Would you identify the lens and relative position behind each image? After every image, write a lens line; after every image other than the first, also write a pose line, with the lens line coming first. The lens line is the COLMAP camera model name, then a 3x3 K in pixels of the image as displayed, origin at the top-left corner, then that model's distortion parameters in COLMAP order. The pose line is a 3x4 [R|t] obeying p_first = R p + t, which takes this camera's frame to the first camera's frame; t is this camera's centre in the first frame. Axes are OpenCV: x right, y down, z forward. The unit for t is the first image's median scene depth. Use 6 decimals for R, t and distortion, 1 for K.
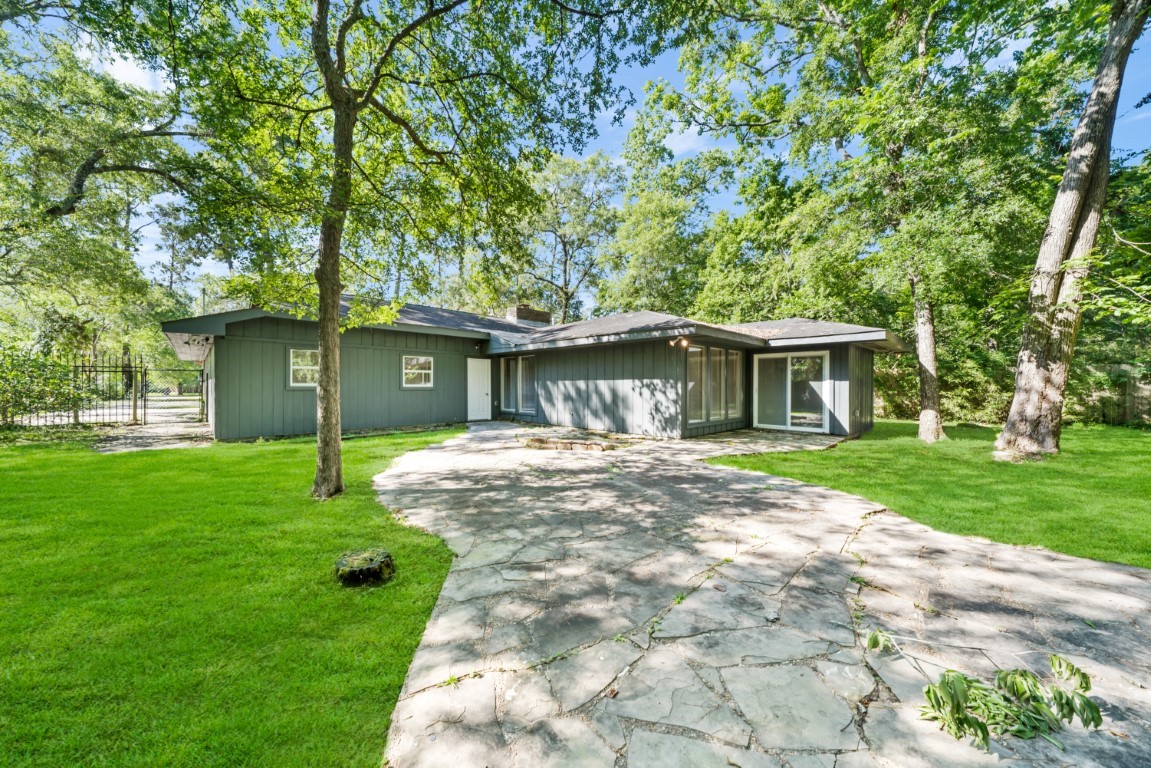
lens RADIAL K [[398.0, 0, 577.0], [0, 398.0, 381.2], [0, 0, 1]] dist [-0.006696, 0.000185]
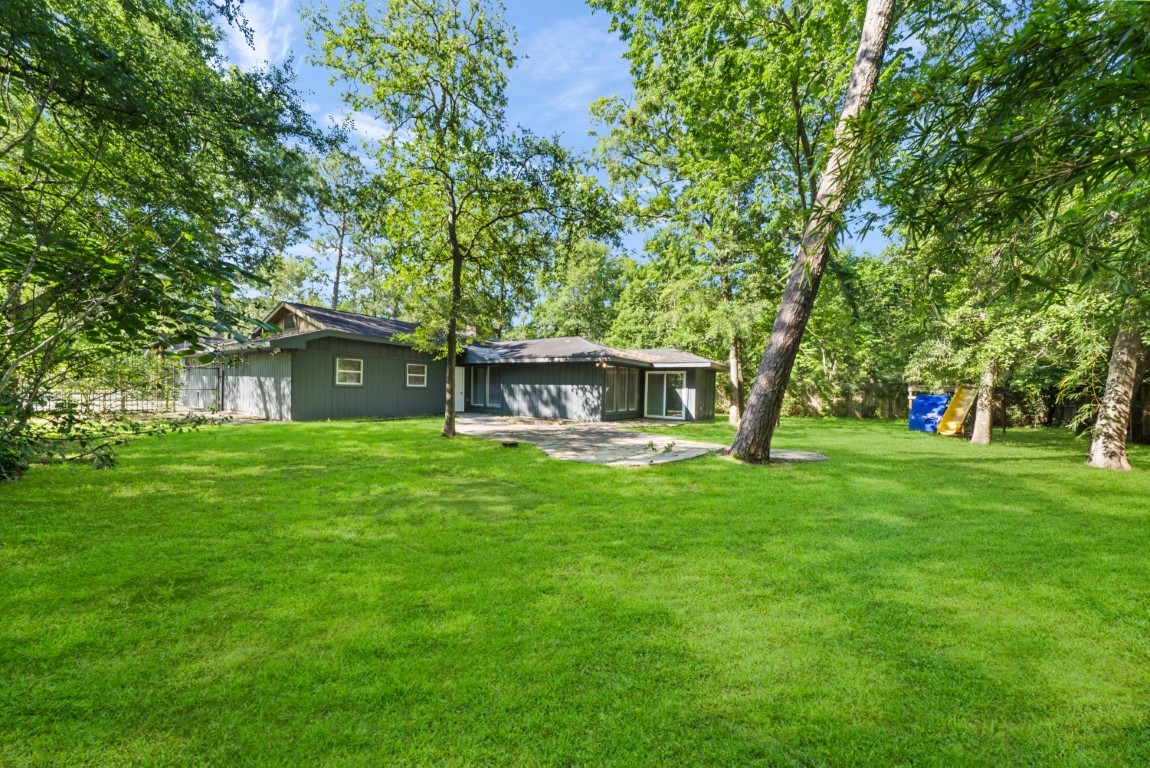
lens RADIAL K [[397.6, 0, 574.4], [0, 397.6, 387.0], [0, 0, 1]] dist [-0.006696, 0.000185]
pose [[0.979753, 0.023463, 0.198830, -0.156852], [-0.024245, 0.999705, 0.001500, 0.001401], [-0.198736, -0.006291, 0.980033, -0.533316]]
